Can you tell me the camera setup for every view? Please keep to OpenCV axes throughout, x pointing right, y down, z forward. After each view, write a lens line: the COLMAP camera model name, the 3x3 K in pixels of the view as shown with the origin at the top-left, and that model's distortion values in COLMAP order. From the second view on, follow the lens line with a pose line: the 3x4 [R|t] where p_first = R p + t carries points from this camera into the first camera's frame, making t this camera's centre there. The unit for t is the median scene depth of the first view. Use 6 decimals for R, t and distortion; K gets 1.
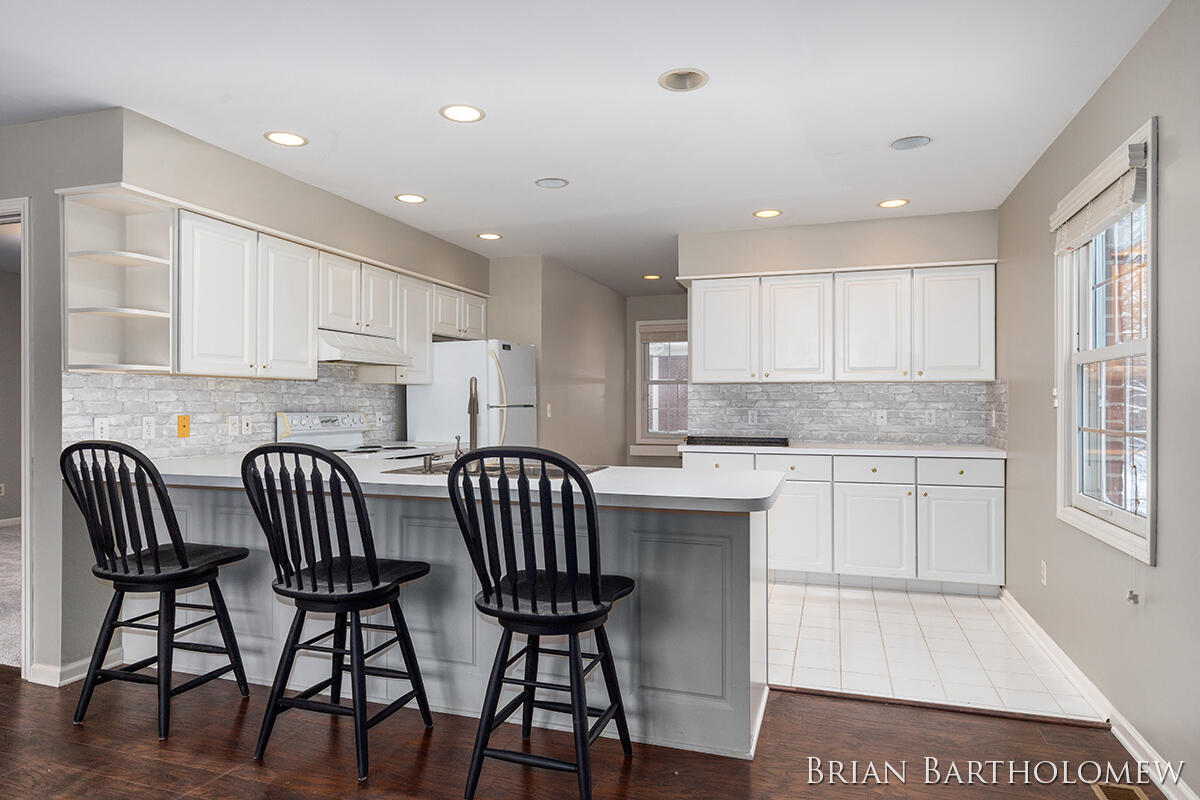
lens RADIAL K [[709.3, 0, 600.0], [0, 709.3, 400.0], [0, 0, 1]] dist [0.002196, 0.001254]
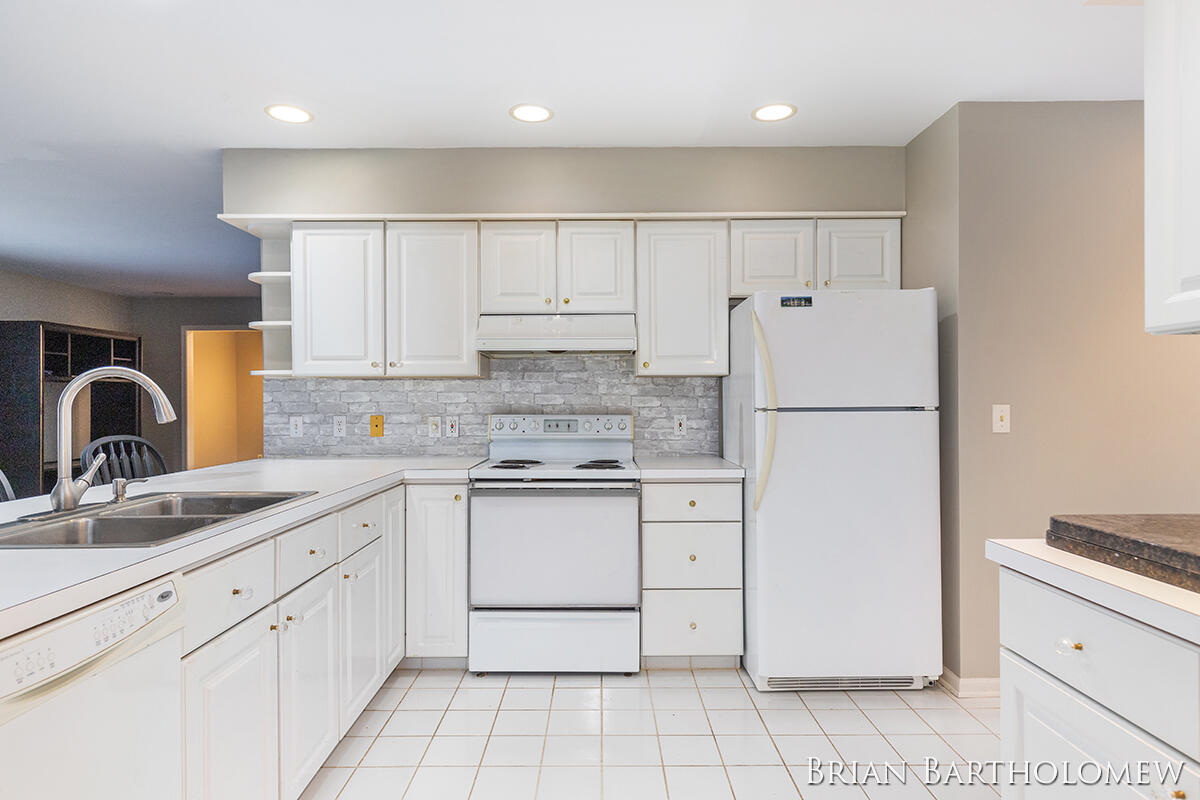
lens RADIAL K [[634.6, 0, 600.0], [0, 634.6, 400.0], [0, 0, 1]] dist [0.002204, 0.000078]
pose [[0.321149, -0.022784, -0.946755, 0.415183], [0.006063, 0.999740, -0.022002, 0.021593], [0.947009, 0.001326, 0.321203, 1.020730]]
